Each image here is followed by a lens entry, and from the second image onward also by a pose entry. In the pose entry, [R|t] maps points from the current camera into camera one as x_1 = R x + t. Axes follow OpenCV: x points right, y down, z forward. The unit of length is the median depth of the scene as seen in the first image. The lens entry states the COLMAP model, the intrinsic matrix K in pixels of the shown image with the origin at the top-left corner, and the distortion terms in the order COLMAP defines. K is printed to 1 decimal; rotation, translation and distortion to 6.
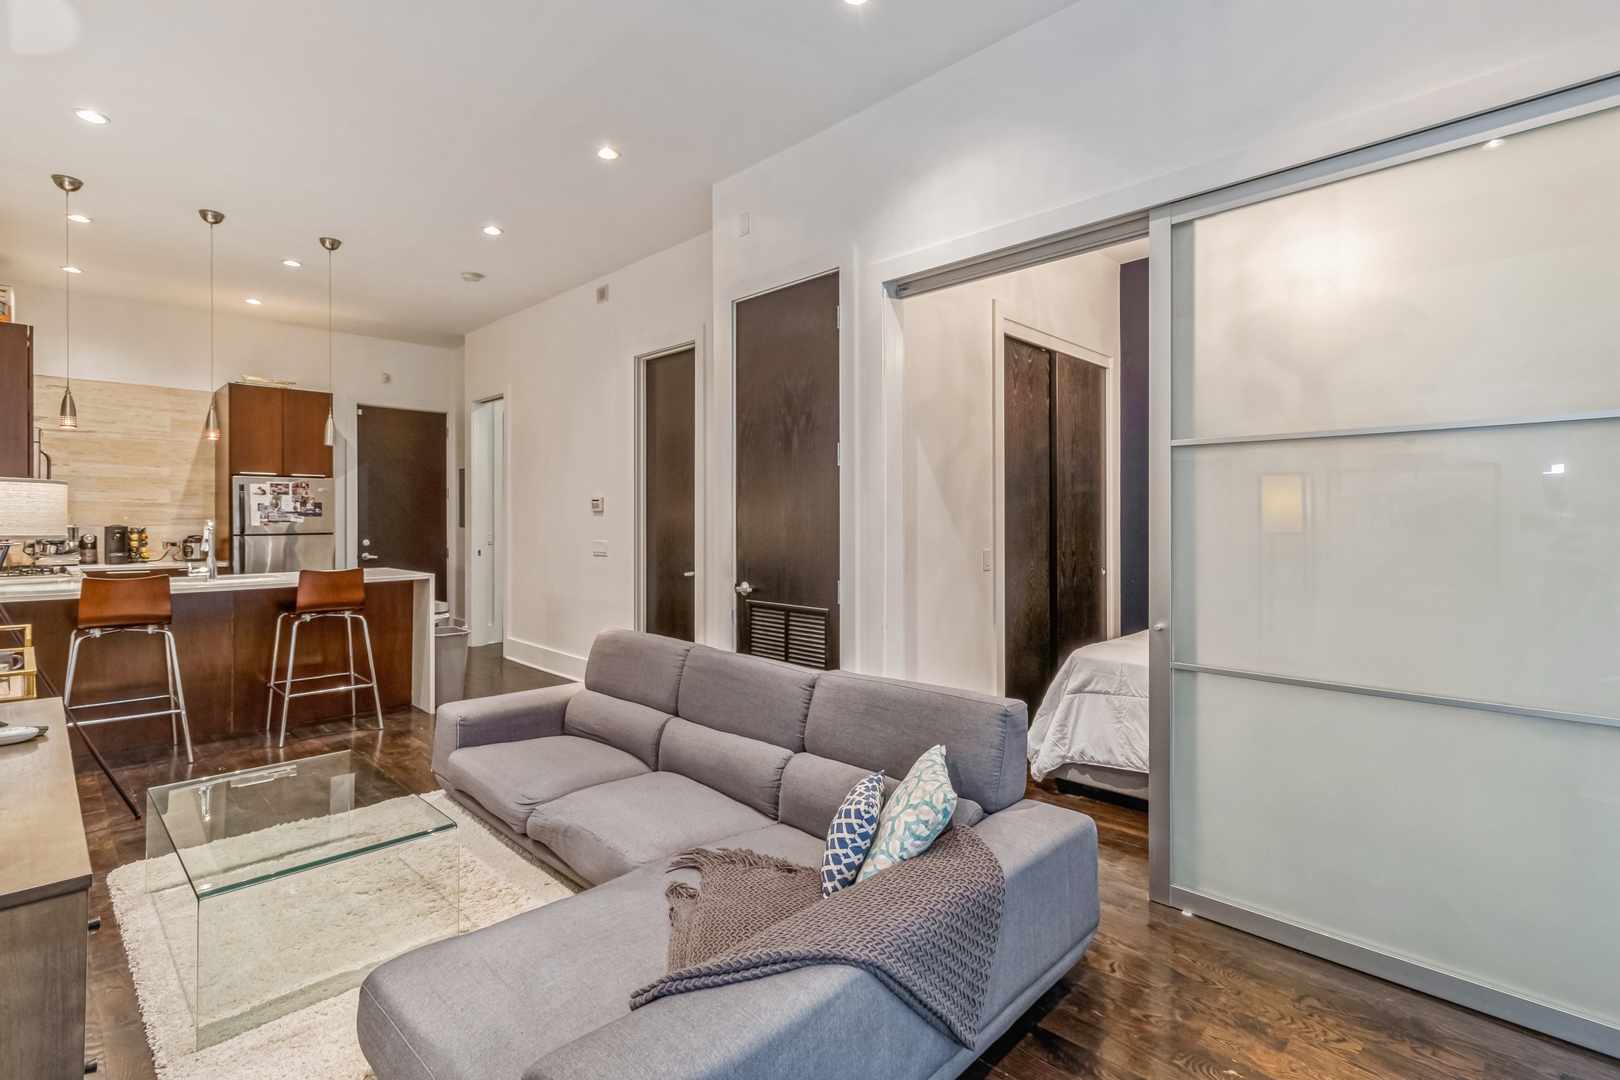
lens RADIAL K [[756.4, 0, 808.7], [0, 756.4, 513.2], [0, 0, 1]] dist [-0.002716, -0.000268]
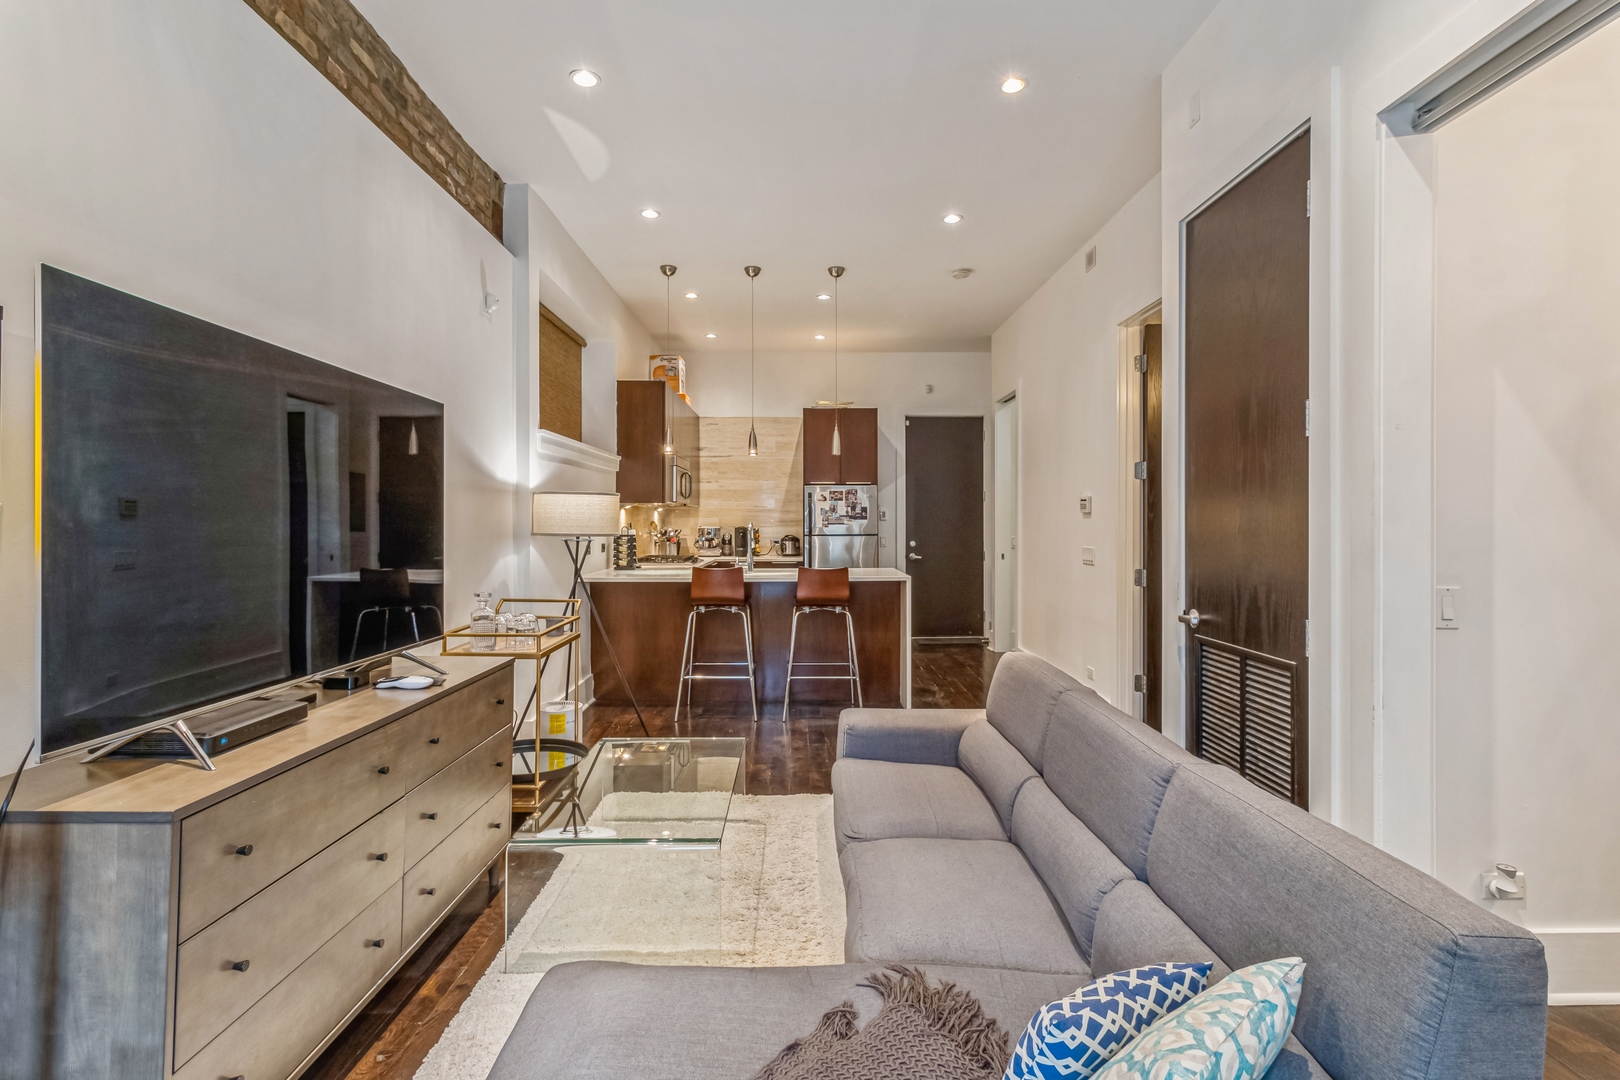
lens RADIAL K [[773.4, 0, 813.7], [0, 773.4, 520.1], [0, 0, 1]] dist [0.001461, 0.001066]
pose [[0.708027, -0.001940, -0.706182, 0.123885], [0.005407, 0.999982, 0.002674, 0.001947], [0.706164, -0.005711, 0.708025, 0.157122]]
